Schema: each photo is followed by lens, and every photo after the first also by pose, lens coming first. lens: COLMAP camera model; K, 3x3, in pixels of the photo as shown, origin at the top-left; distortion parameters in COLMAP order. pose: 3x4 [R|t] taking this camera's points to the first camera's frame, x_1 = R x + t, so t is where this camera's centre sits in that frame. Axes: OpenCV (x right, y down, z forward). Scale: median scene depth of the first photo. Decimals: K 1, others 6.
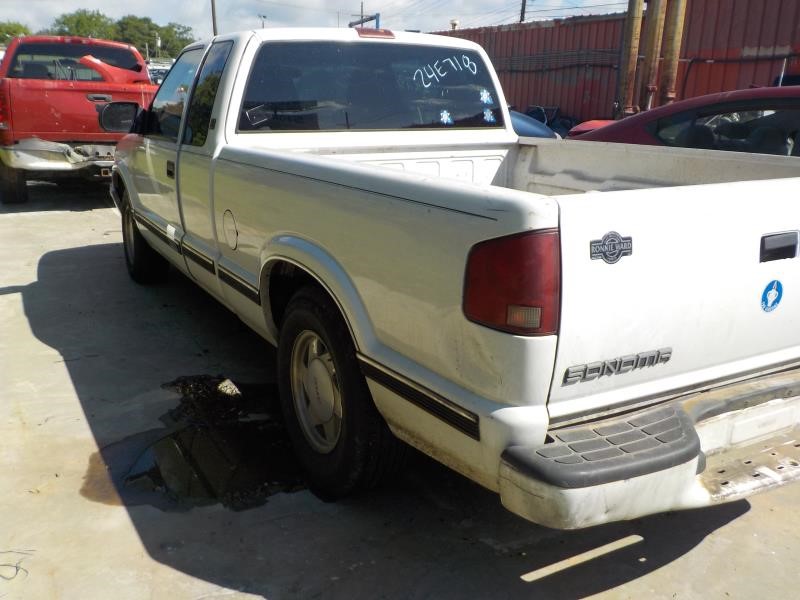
lens RADIAL K [[749.2, 0, 388.0], [0, 749.2, 299.5], [0, 0, 1]] dist [0.017860, -0.010343]
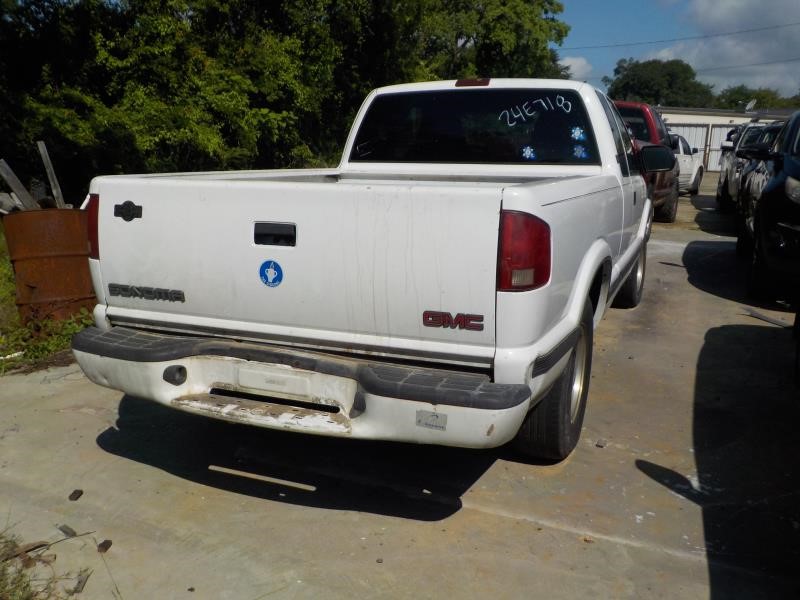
lens RADIAL K [[749.2, 0, 388.0], [0, 749.2, 299.5], [0, 0, 1]] dist [0.017860, -0.010343]
pose [[0.622362, 0.148497, -0.768514, 0.773007], [-0.209674, 0.977585, 0.019096, -0.013202], [0.754124, 0.149253, 0.639548, 0.176082]]
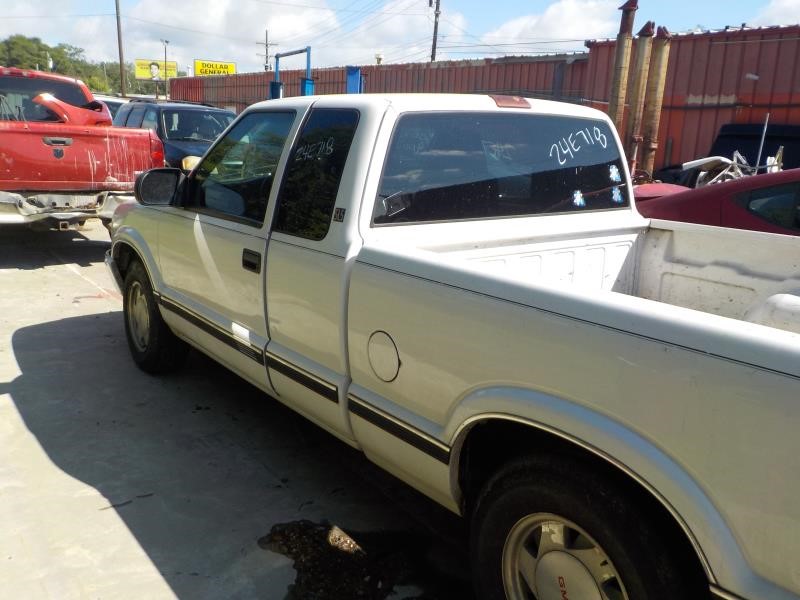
lens RADIAL K [[749.2, 0, 388.0], [0, 749.2, 299.5], [0, 0, 1]] dist [0.017860, -0.010343]
pose [[0.991402, -0.009422, 0.130515, -0.237290], [0.014054, 0.999302, -0.034615, -0.096779], [-0.130097, 0.036152, 0.990842, 0.178232]]
